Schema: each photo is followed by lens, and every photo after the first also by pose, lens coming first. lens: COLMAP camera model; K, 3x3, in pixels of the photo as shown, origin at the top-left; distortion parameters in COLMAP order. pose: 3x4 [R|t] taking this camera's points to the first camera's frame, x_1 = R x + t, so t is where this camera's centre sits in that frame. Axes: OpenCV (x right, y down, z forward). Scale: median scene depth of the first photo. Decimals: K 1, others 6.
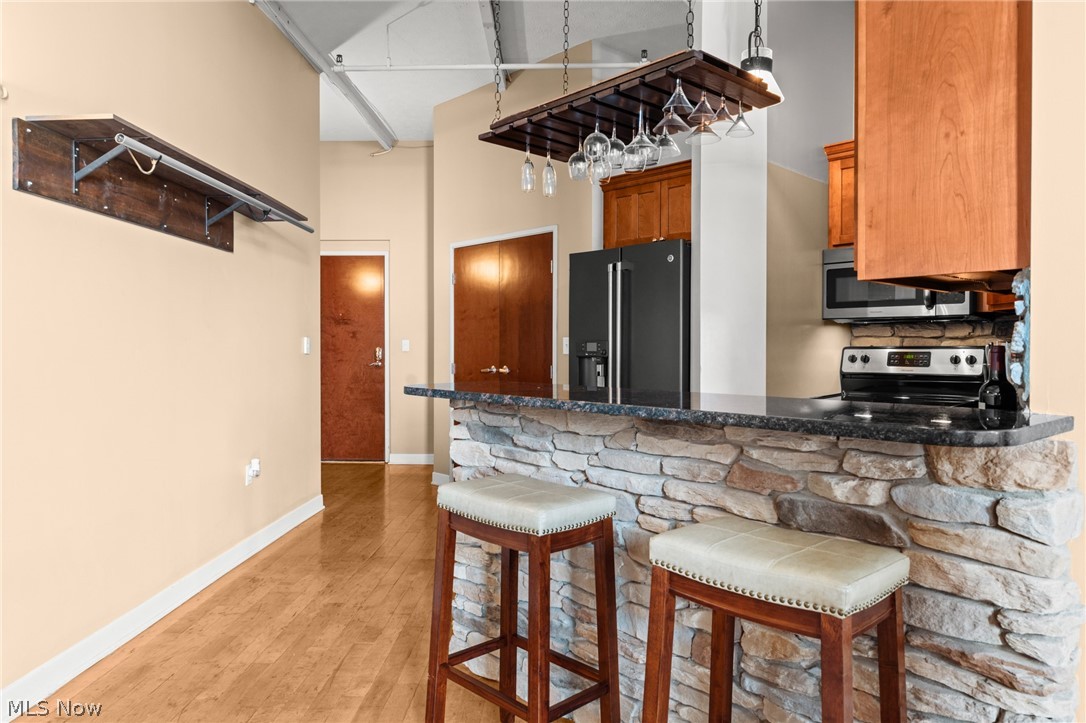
lens RADIAL K [[725.1, 0, 542.3], [0, 725.1, 354.3], [0, 0, 1]] dist [0.006731, -0.004234]
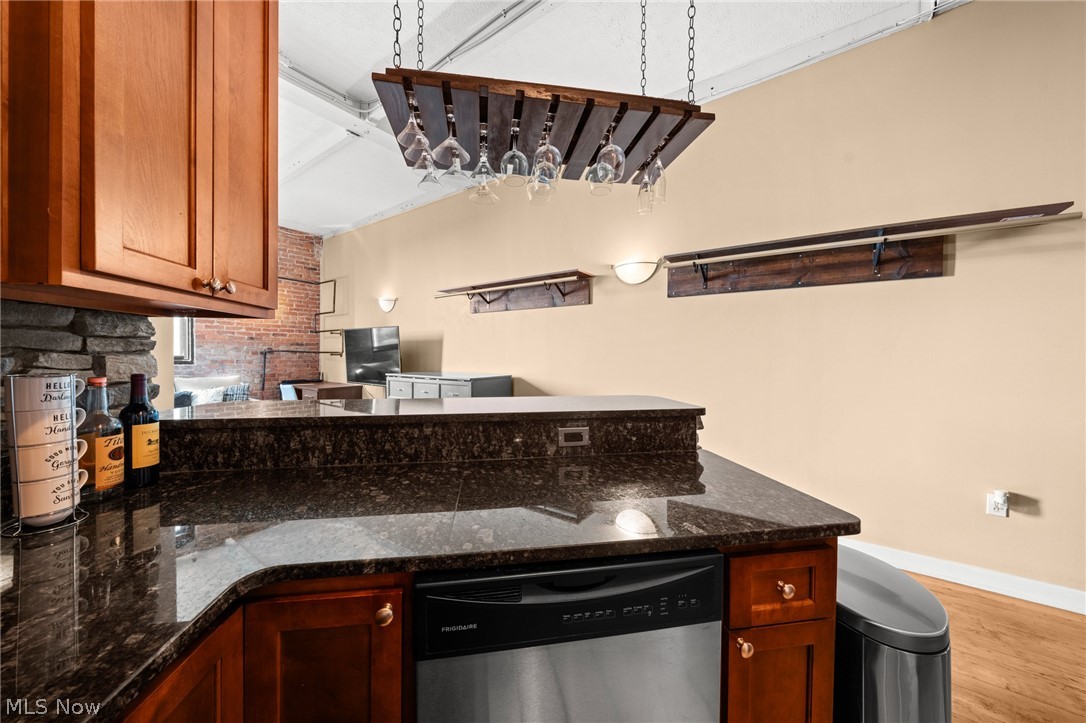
lens RADIAL K [[373.2, 0, 541.7], [0, 373.2, 359.3], [0, 0, 1]] dist [-0.001962, -0.000038]
pose [[-0.555192, 0.009113, -0.831672, 0.304921], [-0.014070, 0.999694, 0.020346, -0.022449], [0.831603, 0.022998, -0.554894, 0.747521]]
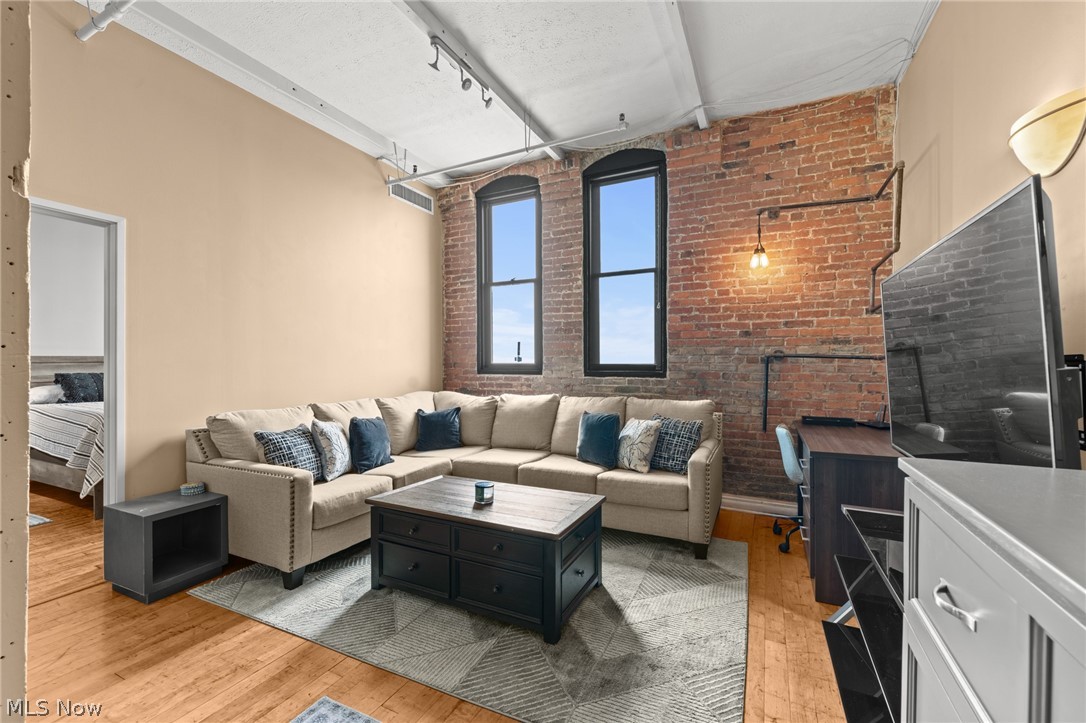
lens RADIAL K [[455.2, 0, 541.0], [0, 455.2, 364.2], [0, 0, 1]] dist [0.003224, -0.001892]
pose [[-0.909624, -0.001598, 0.415429, -0.227775], [0.001684, 0.999970, 0.007533, -0.002971], [-0.415429, 0.007552, -0.909594, 0.127981]]
